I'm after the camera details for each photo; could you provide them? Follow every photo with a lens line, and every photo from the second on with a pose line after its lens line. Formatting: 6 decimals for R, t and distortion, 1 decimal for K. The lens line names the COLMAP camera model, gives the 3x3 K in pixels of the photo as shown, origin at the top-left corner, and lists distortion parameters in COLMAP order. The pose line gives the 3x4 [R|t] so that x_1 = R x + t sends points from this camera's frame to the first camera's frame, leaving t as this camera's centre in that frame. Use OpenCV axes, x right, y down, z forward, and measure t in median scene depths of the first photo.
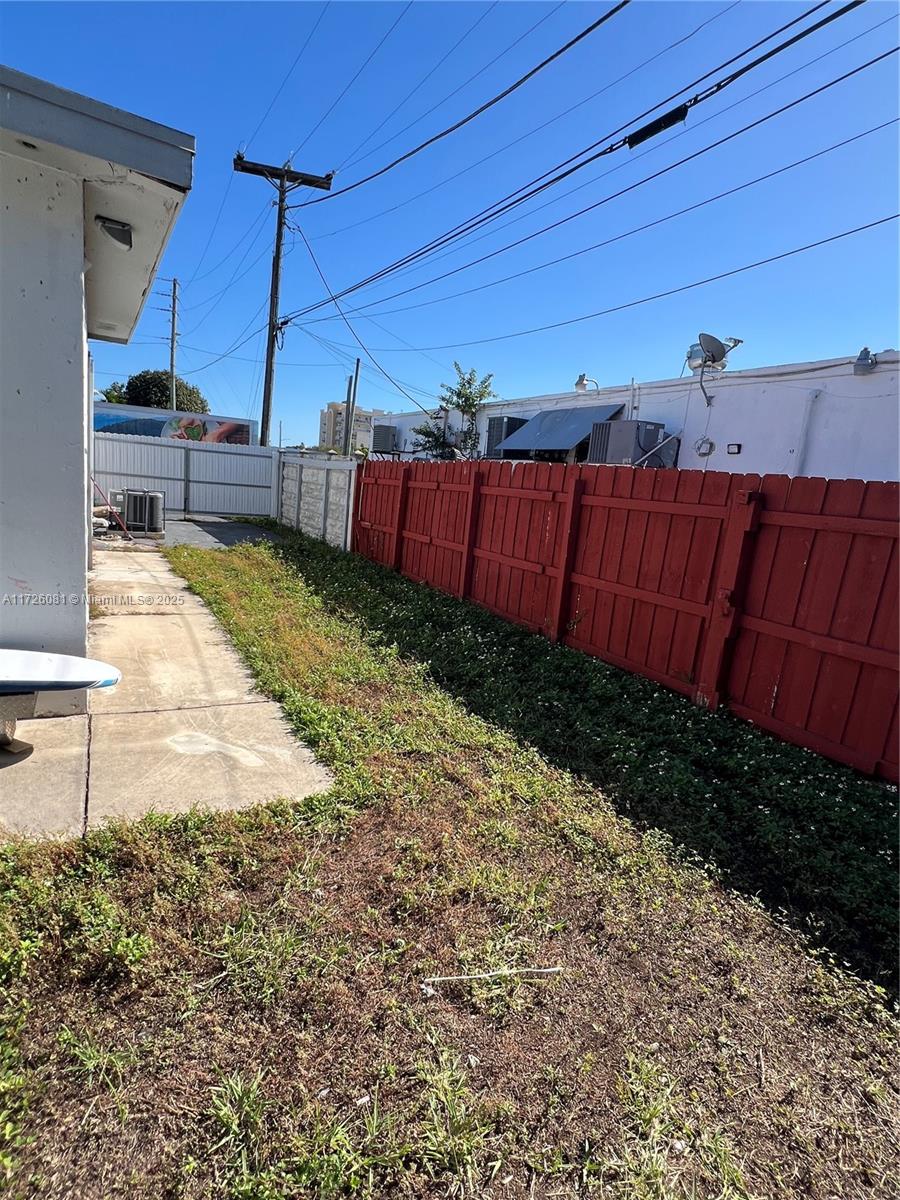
lens RADIAL K [[612.2, 0, 450.0], [0, 612.2, 600.2], [0, 0, 1]] dist [-0.004735, 0.000398]
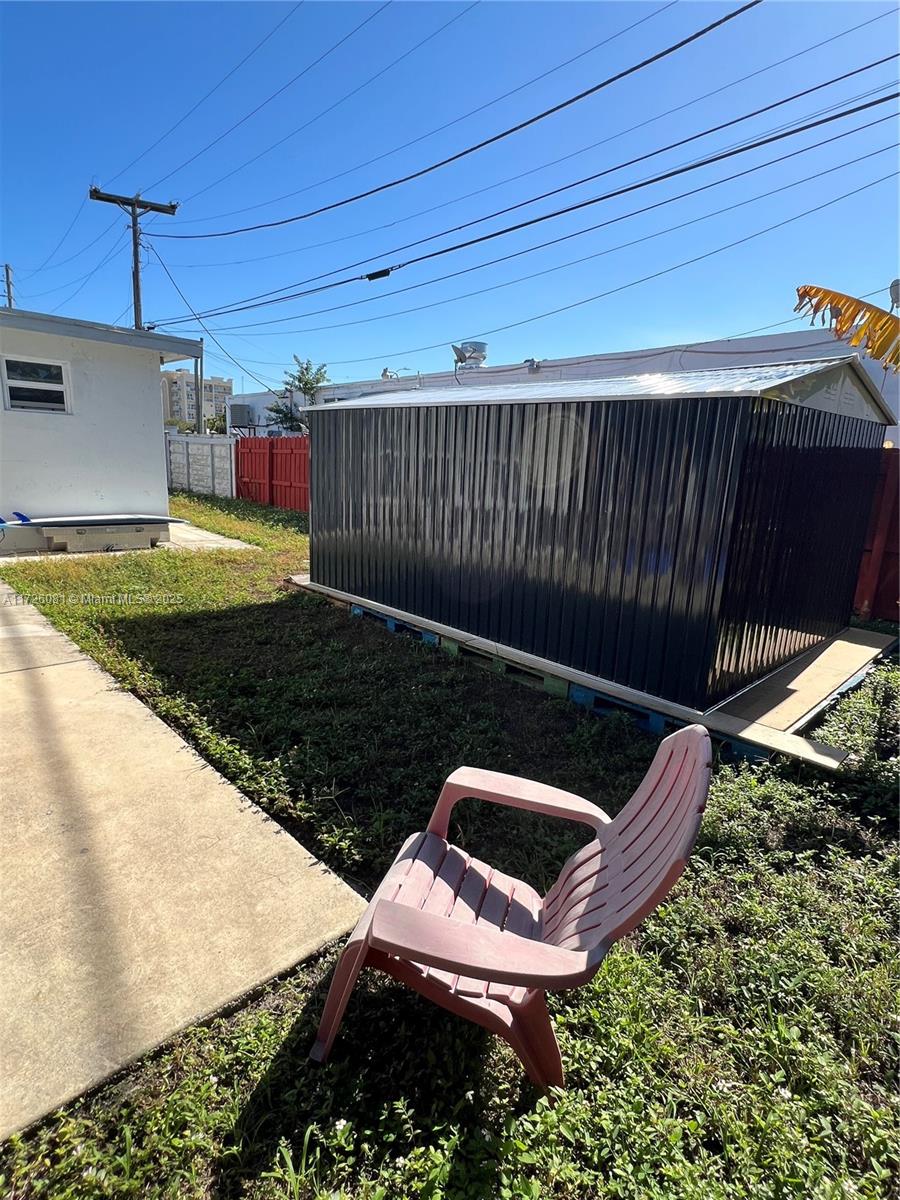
lens RADIAL K [[612.2, 0, 446.8], [0, 612.2, 600.8], [0, 0, 1]] dist [-0.004735, 0.000398]
pose [[0.973261, -0.105175, 0.204209, 0.004435], [0.093114, 0.993343, 0.067825, 0.071013], [-0.209983, -0.046997, 0.976575, -0.362127]]
